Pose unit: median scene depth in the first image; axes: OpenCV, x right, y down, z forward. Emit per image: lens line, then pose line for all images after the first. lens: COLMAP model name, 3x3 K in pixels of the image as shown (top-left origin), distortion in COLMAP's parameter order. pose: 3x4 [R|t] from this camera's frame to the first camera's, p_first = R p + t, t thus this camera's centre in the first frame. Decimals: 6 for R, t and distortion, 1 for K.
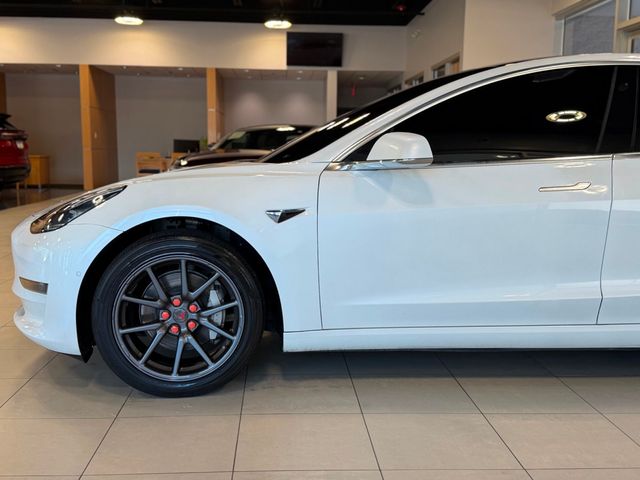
lens RADIAL K [[698.9, 0, 320.0], [0, 698.9, 240.0], [0, 0, 1]] dist [0.187049, -0.433243]
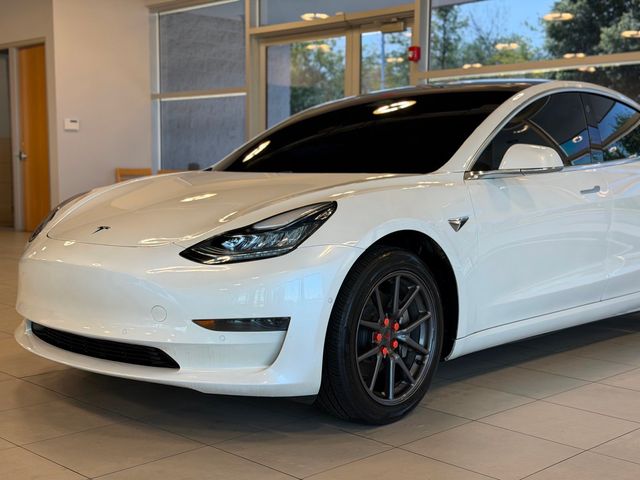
lens RADIAL K [[887.7, 0, 320.0], [0, 887.7, 240.0], [0, 0, 1]] dist [0.207240, -0.480758]
pose [[0.748631, -0.064891, 0.659804, -1.023979], [0.087851, 0.996132, -0.001709, -0.026877], [-0.657141, 0.059244, 0.751436, 0.144880]]
